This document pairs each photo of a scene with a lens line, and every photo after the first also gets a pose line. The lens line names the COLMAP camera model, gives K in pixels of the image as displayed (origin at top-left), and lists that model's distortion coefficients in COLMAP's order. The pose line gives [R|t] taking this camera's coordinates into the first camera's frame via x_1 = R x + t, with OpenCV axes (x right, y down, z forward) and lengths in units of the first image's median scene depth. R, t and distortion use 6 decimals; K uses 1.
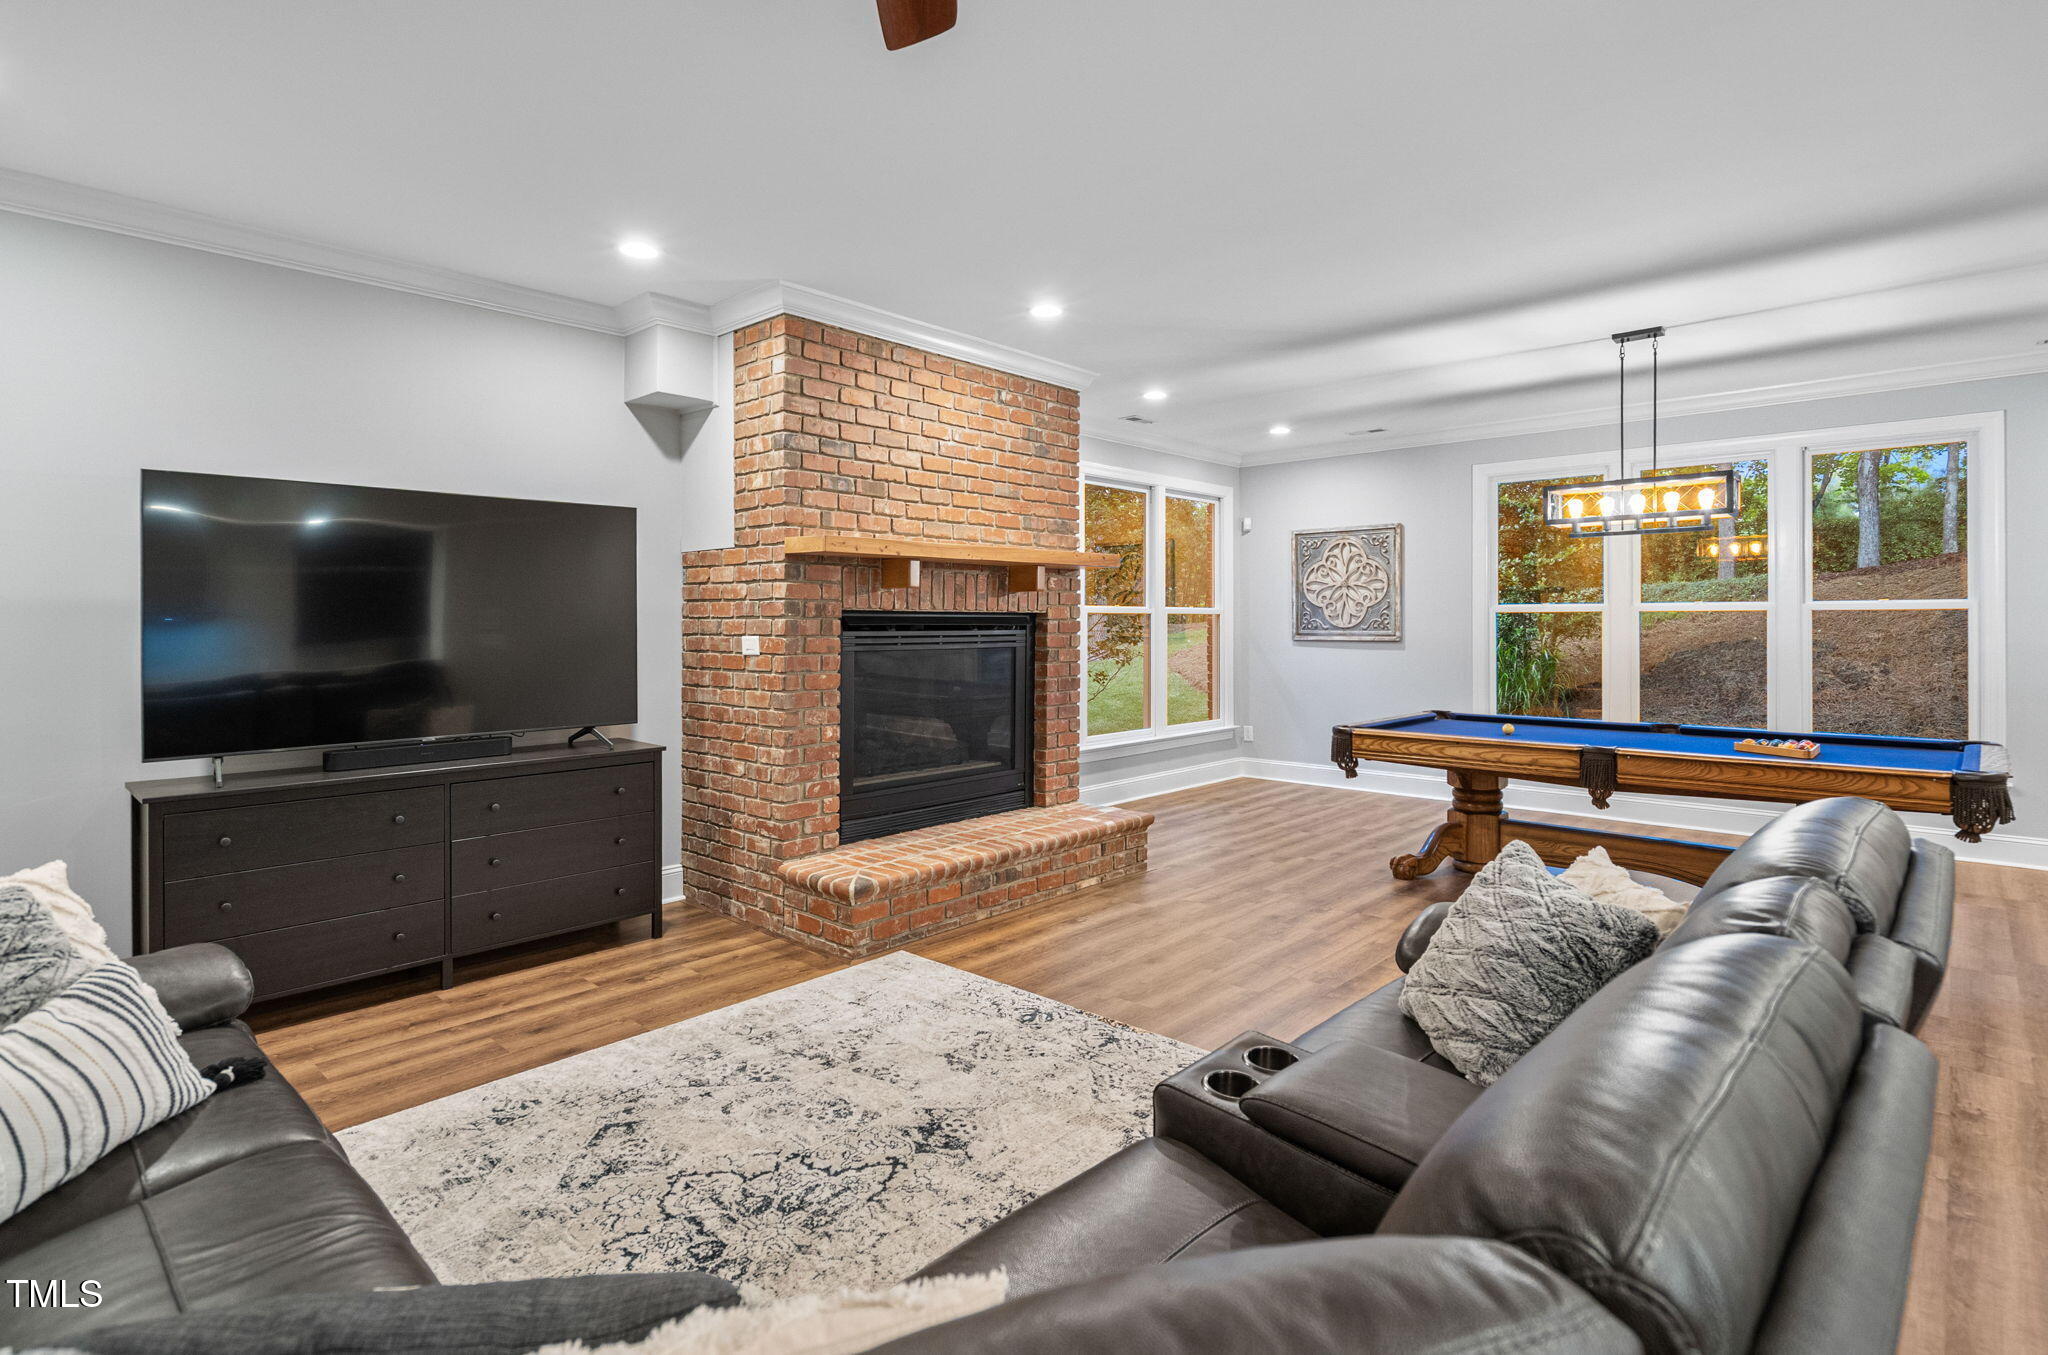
lens RADIAL K [[1008.0, 0, 1006.2], [0, 1008.0, 646.5], [0, 0, 1]] dist [-0.002628, -0.000240]
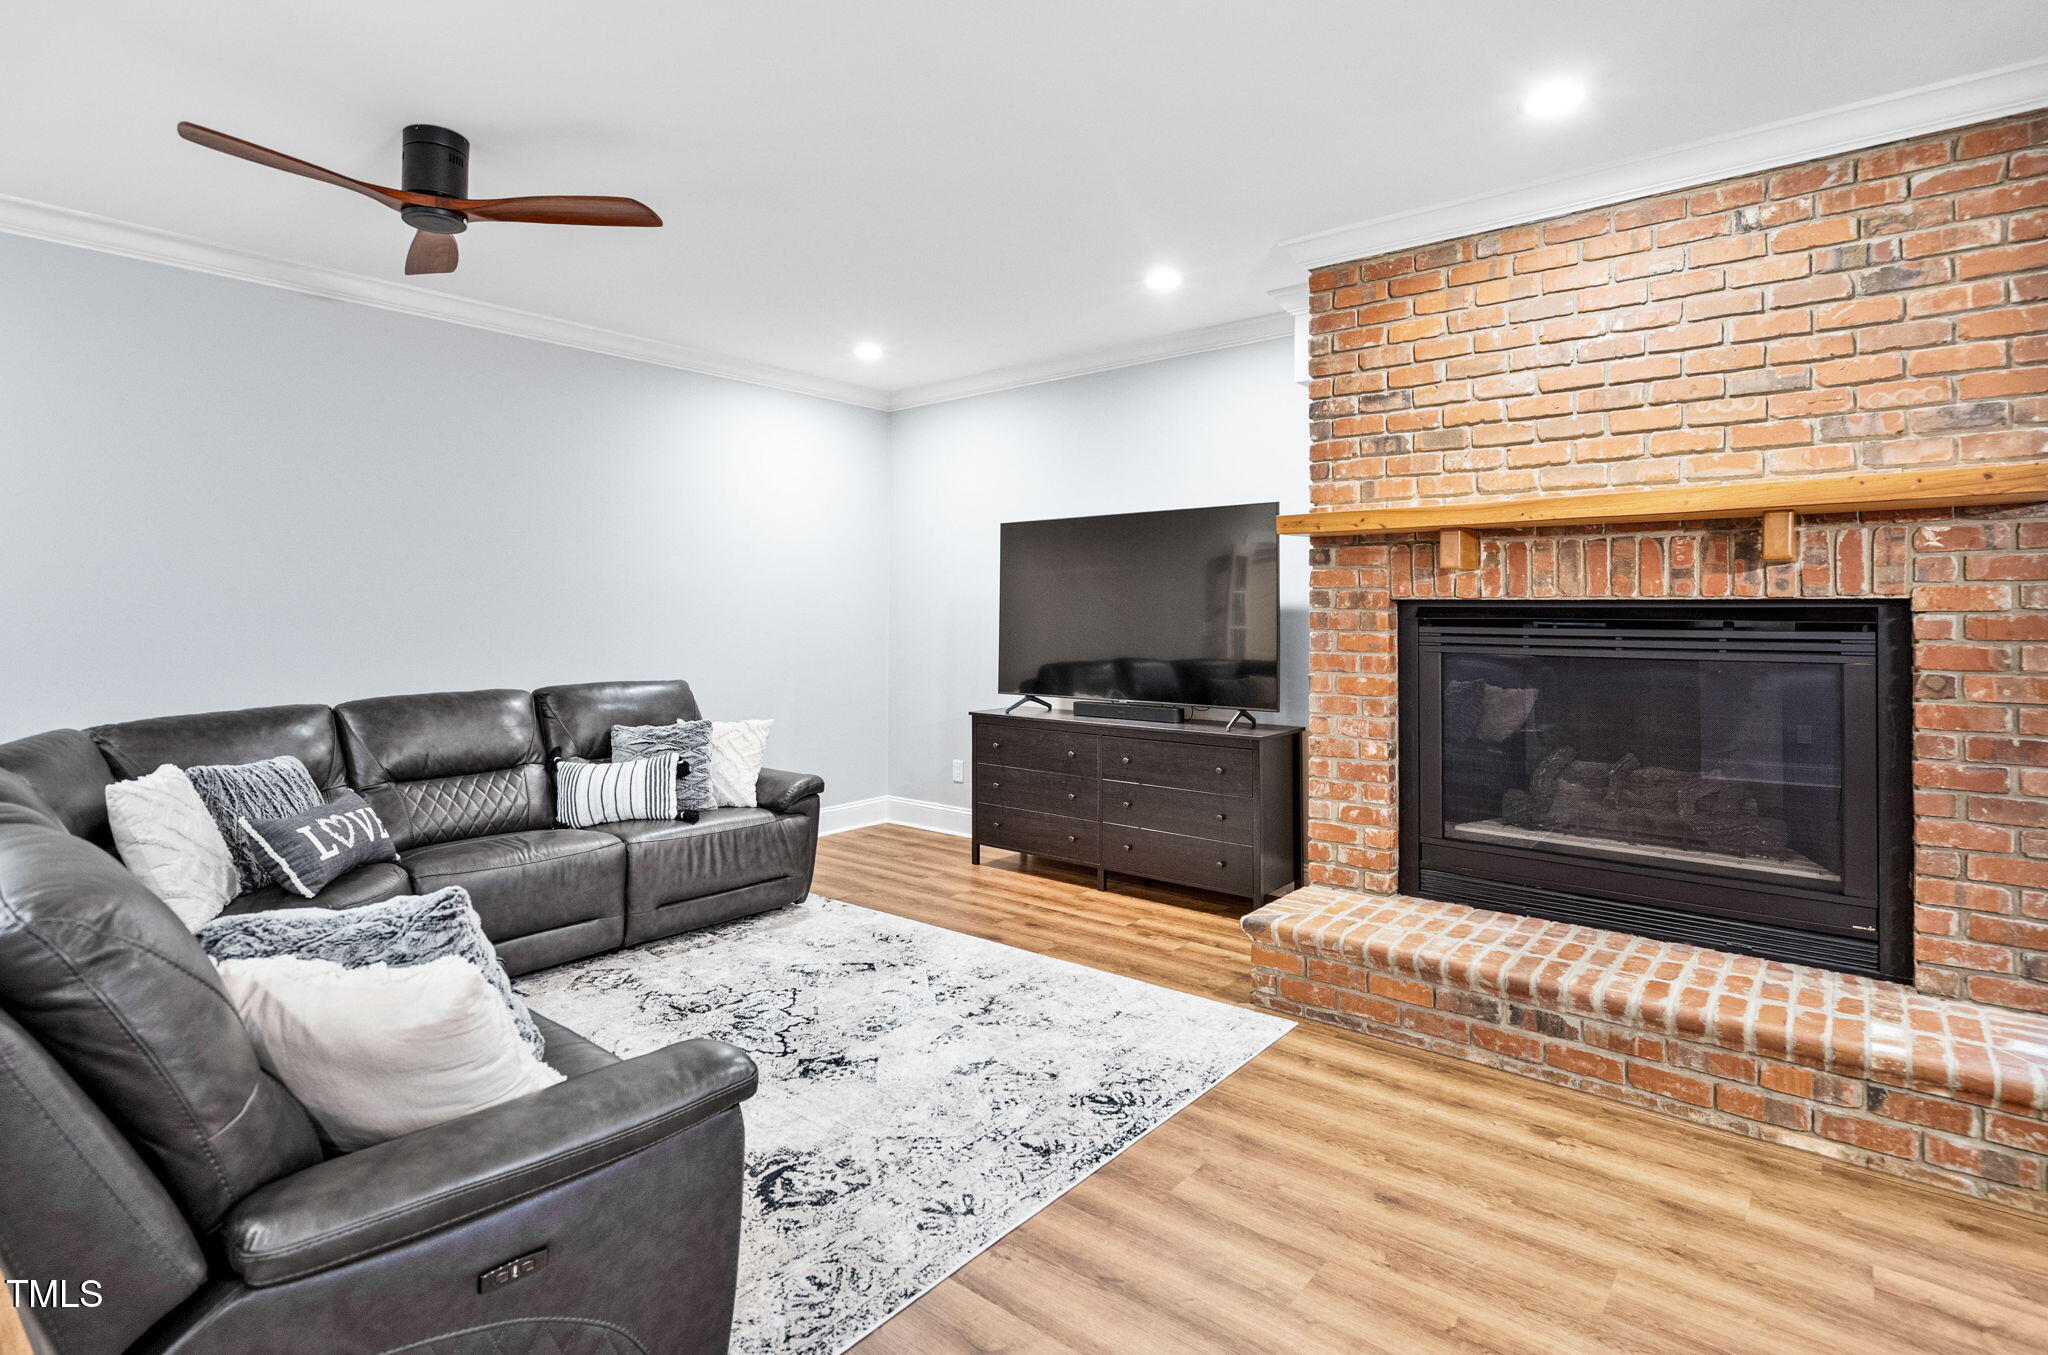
lens RADIAL K [[1036.3, 0, 1025.5], [0, 1036.3, 599.6], [0, 0, 1]] dist [-0.004174, 0.000398]
pose [[0.058983, -0.007759, -0.998229, 0.804440], [-0.025064, 0.999643, -0.009251, -0.025728], [0.997944, 0.025565, 0.058767, 0.822272]]
